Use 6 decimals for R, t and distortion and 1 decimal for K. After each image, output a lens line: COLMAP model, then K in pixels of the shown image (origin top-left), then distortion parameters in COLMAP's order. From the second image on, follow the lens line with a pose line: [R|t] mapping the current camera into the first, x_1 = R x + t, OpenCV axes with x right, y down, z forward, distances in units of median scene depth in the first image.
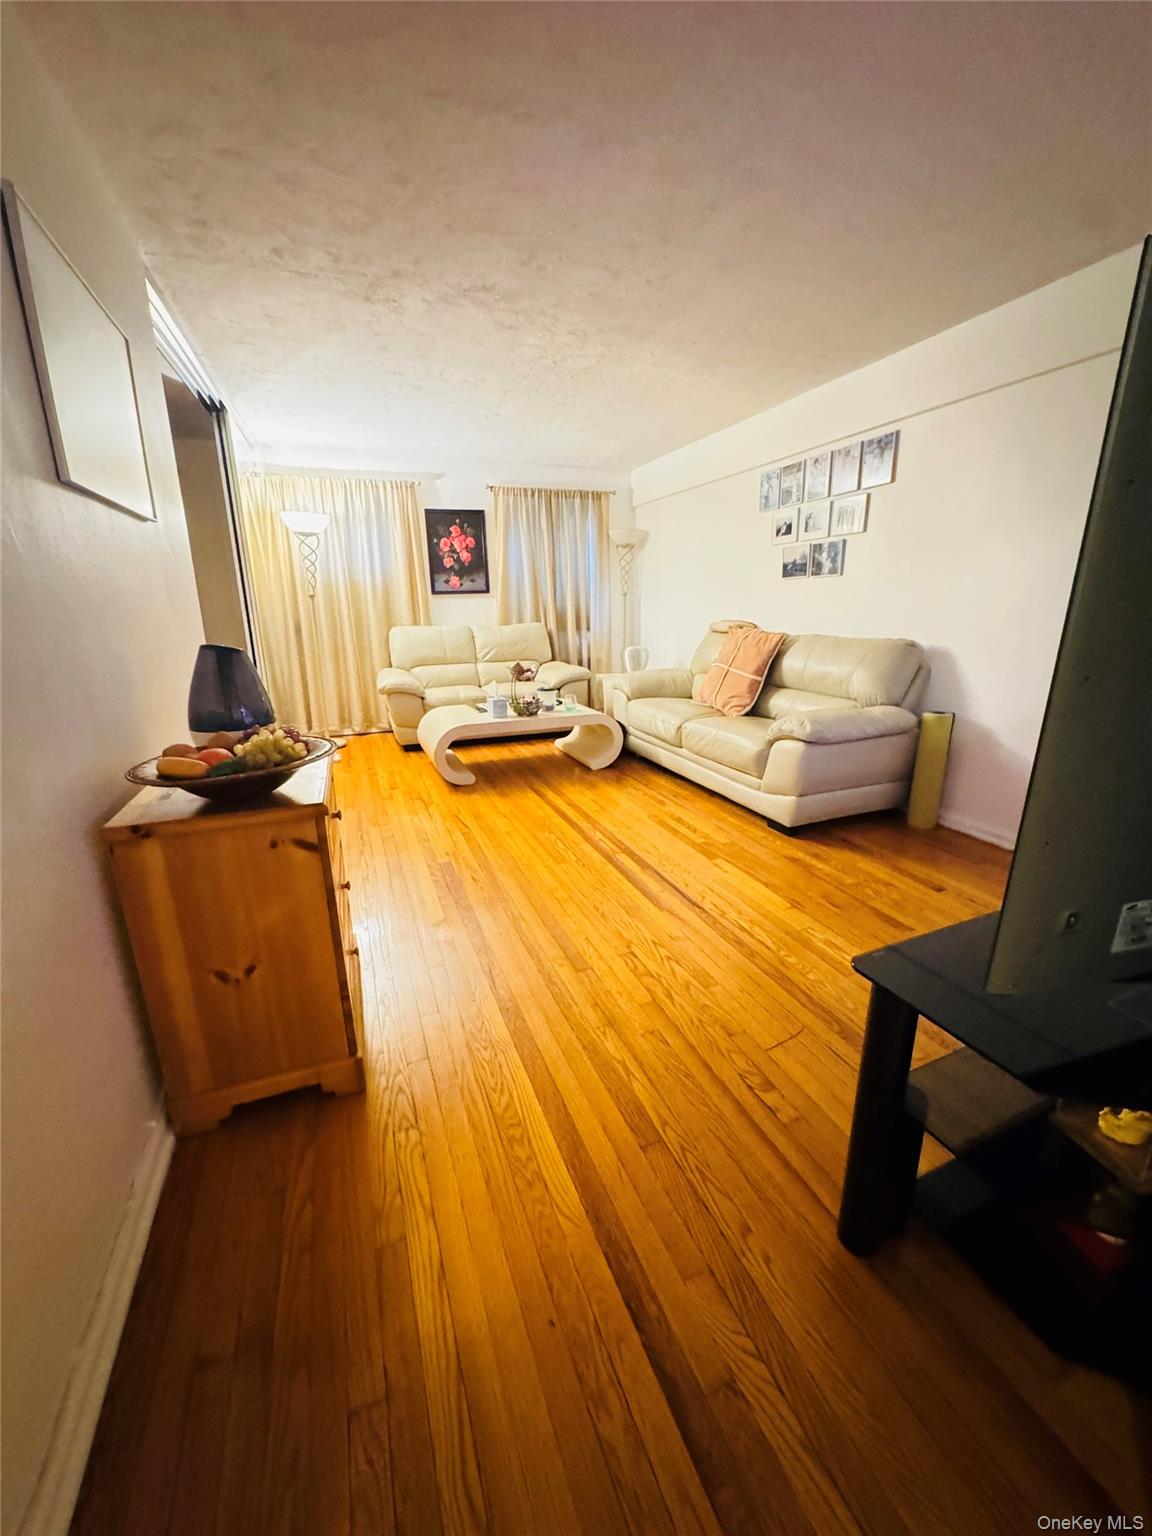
lens RADIAL K [[615.2, 0, 574.8], [0, 615.2, 767.5], [0, 0, 1]] dist [-0.002866, -0.000127]
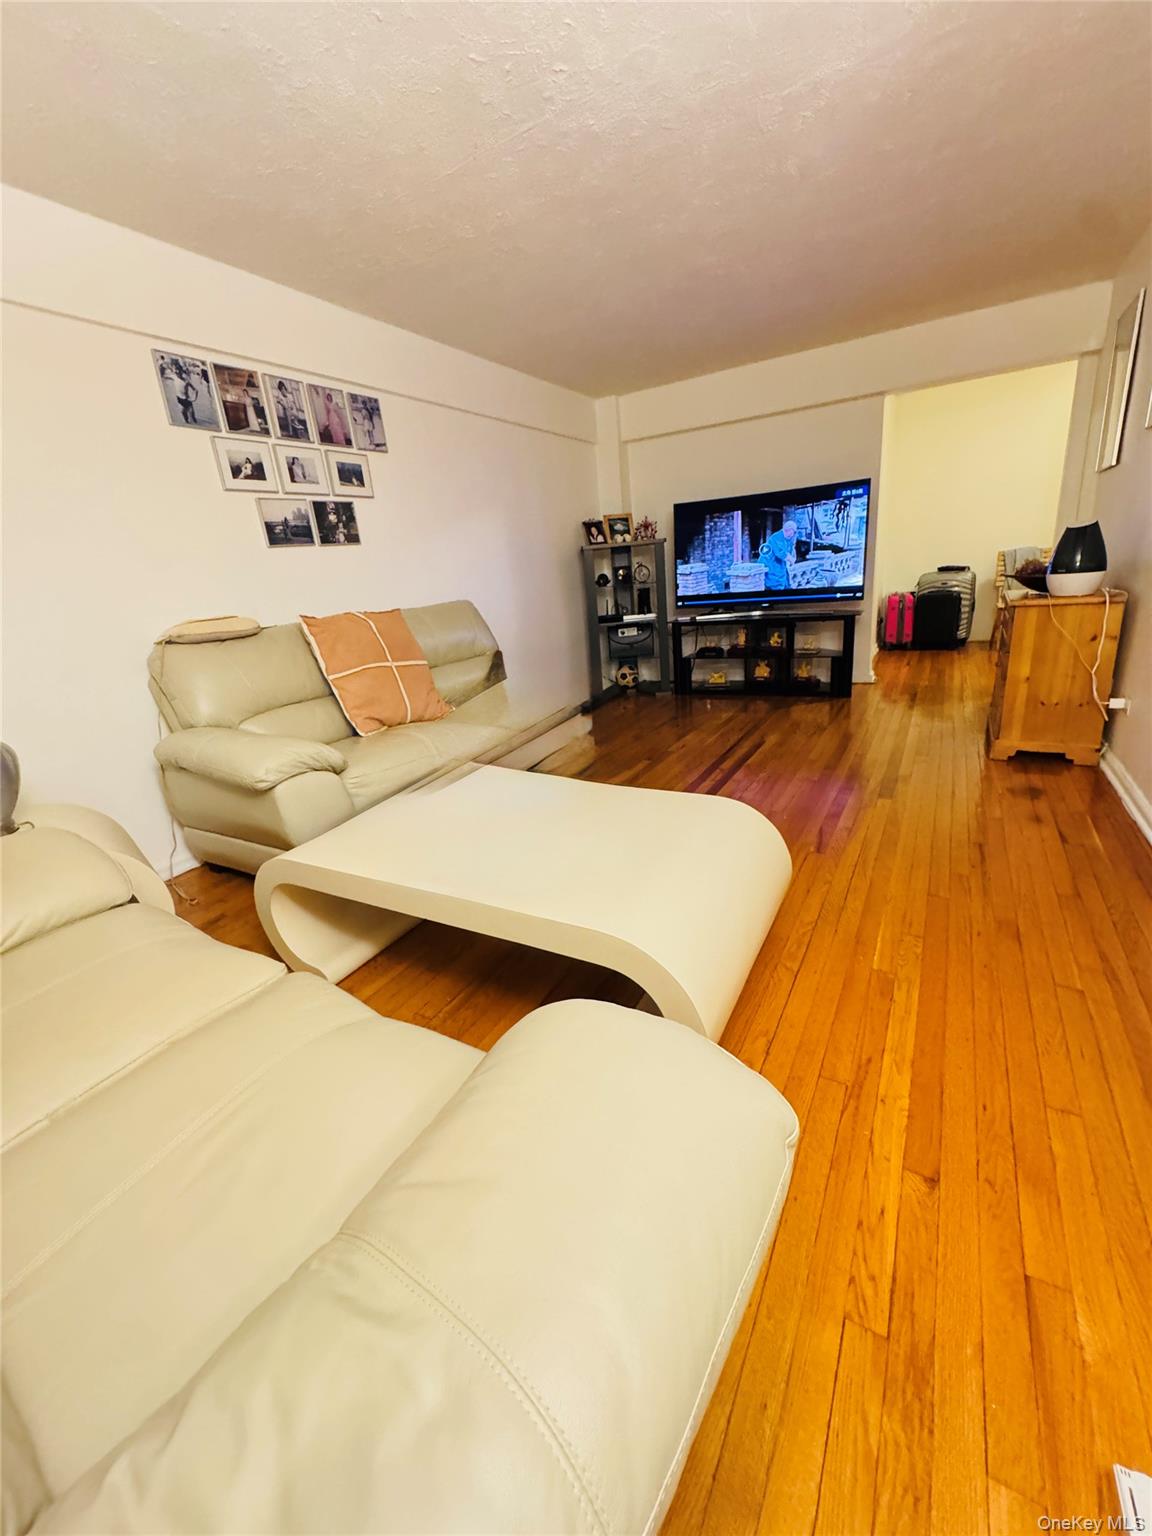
lens RADIAL K [[615.2, 0, 579.6], [0, 615.2, 762.0], [0, 0, 1]] dist [-0.002866, -0.000127]
pose [[-0.626174, -0.167265, 0.761531, -0.550368], [0.296002, 0.852595, 0.430656, -0.382902], [-0.721311, 0.495080, -0.484362, 1.556983]]
